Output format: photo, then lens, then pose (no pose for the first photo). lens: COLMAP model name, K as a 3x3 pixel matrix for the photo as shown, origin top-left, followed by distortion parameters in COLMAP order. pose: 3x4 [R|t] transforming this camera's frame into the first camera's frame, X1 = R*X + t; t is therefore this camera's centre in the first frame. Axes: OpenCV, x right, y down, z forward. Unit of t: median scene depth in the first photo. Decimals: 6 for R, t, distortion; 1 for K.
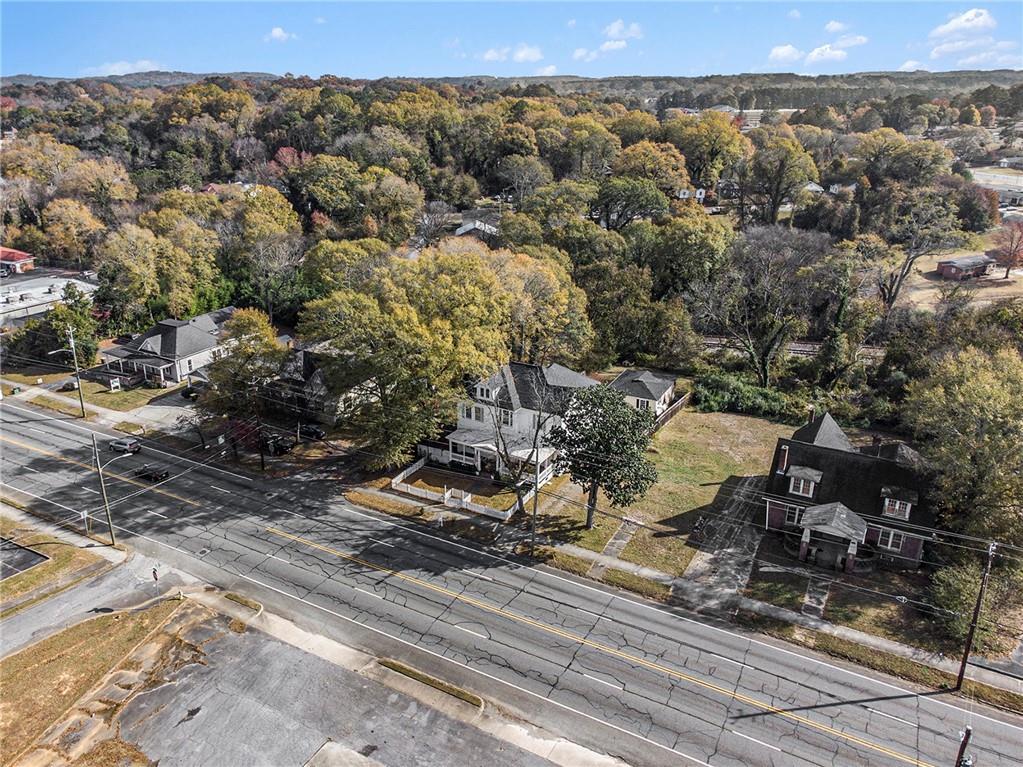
lens RADIAL K [[801.1, 0, 511.5], [0, 801.1, 384.3], [0, 0, 1]] dist [0.015304, 0.003017]
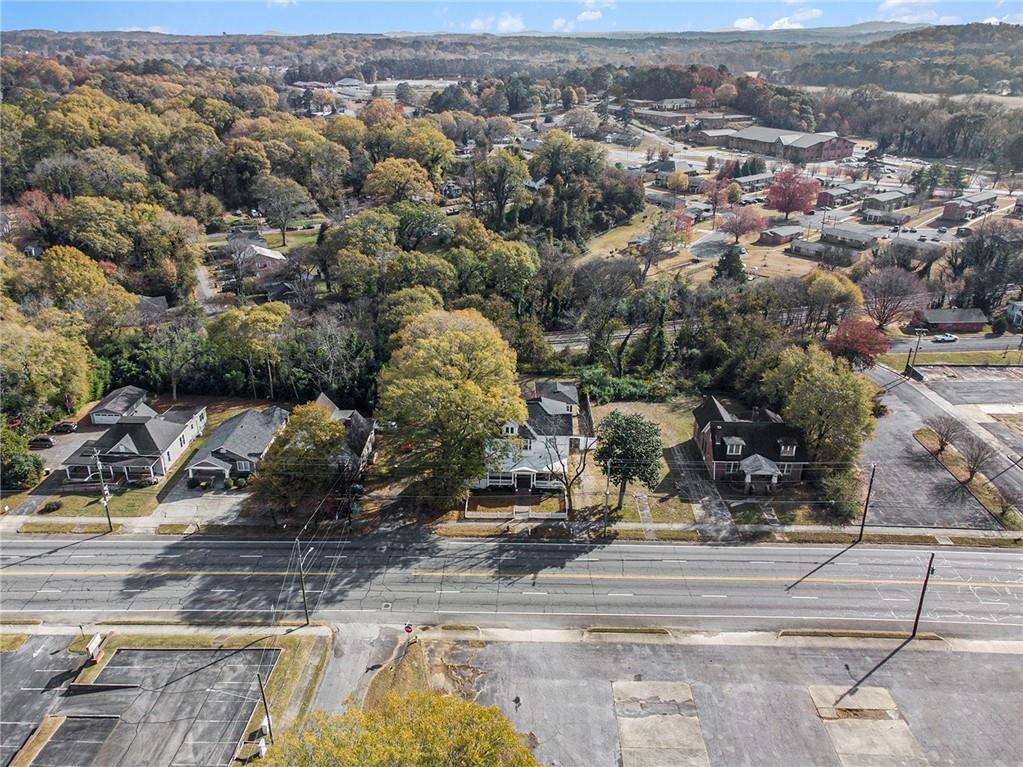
lens RADIAL K [[801.1, 0, 510.9], [0, 801.1, 382.3], [0, 0, 1]] dist [0.015304, 0.003017]
pose [[0.870038, -0.191536, 0.454256, -0.688199], [0.160810, 0.981302, 0.105765, -0.231603], [-0.466020, -0.018971, 0.884571, -0.205781]]
